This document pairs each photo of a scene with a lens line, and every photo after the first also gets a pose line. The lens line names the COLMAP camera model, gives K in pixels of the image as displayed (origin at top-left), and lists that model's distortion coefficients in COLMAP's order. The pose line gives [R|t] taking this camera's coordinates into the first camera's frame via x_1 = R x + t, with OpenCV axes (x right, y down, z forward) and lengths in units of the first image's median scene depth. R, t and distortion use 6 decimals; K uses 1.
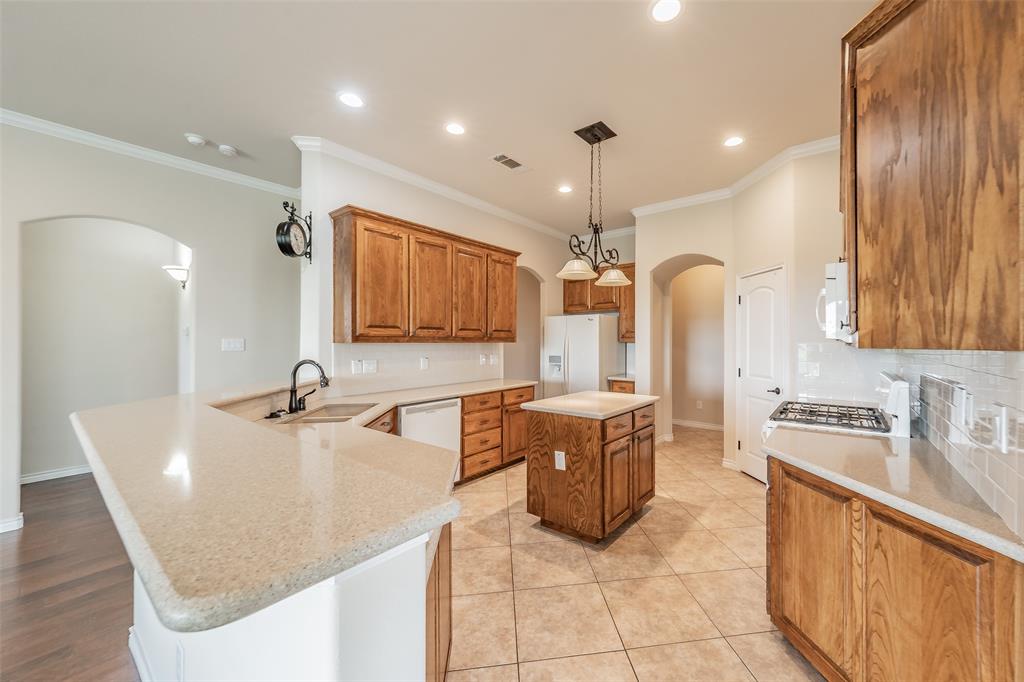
lens RADIAL K [[383.0, 0, 548.8], [0, 383.0, 340.7], [0, 0, 1]] dist [-0.000893, -0.000103]
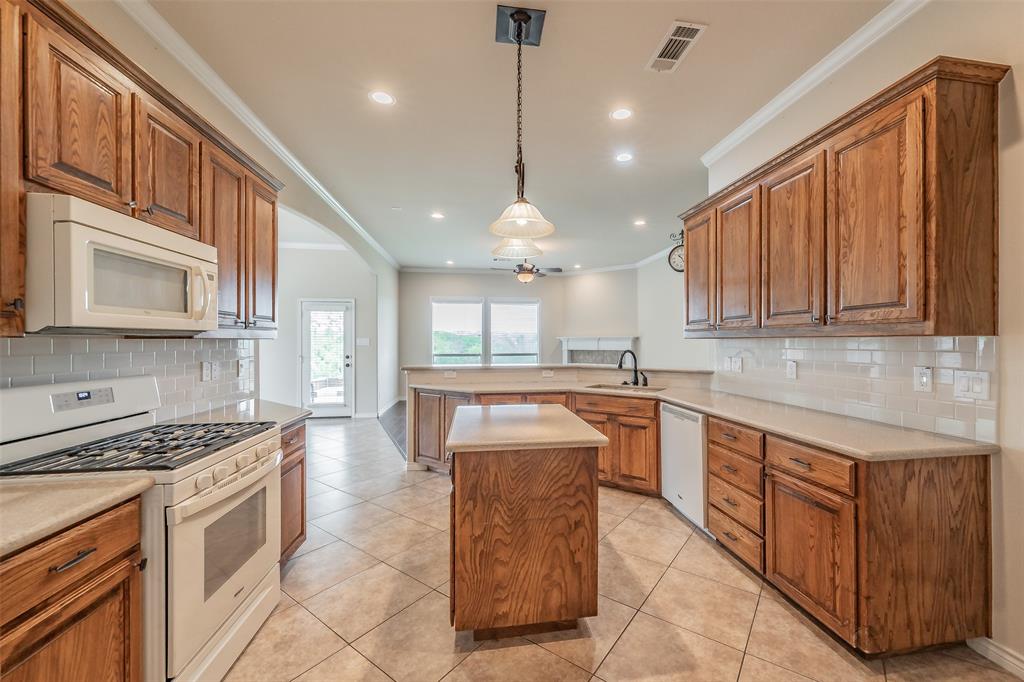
lens RADIAL K [[406.8, 0, 547.0], [0, 406.8, 341.2], [0, 0, 1]] dist [0.000433, -0.000070]
pose [[-0.677720, -0.001591, -0.735319, 0.665774], [0.000941, 0.999995, -0.003031, 0.018309], [0.735320, -0.002746, -0.677715, 1.641763]]
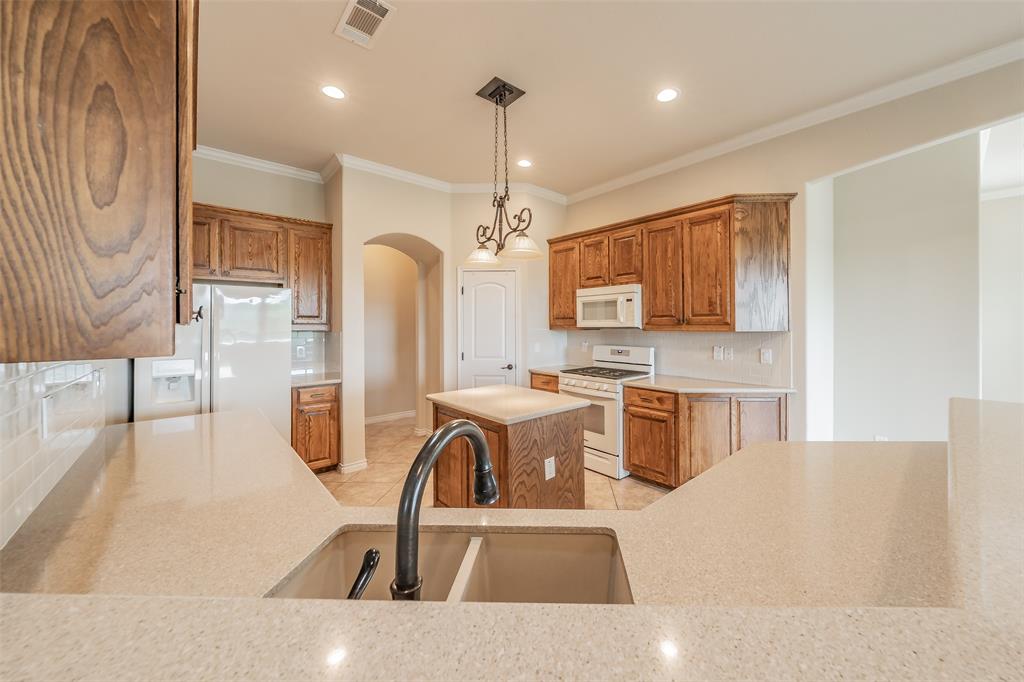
lens RADIAL K [[382.4, 0, 554.6], [0, 382.4, 323.3], [0, 0, 1]] dist [-0.001084, -0.000057]
pose [[0.162007, 0.001045, 0.986789, -0.775993], [0.004039, 0.999990, -0.001722, -0.013423], [-0.986781, 0.004265, 0.162001, 0.796877]]
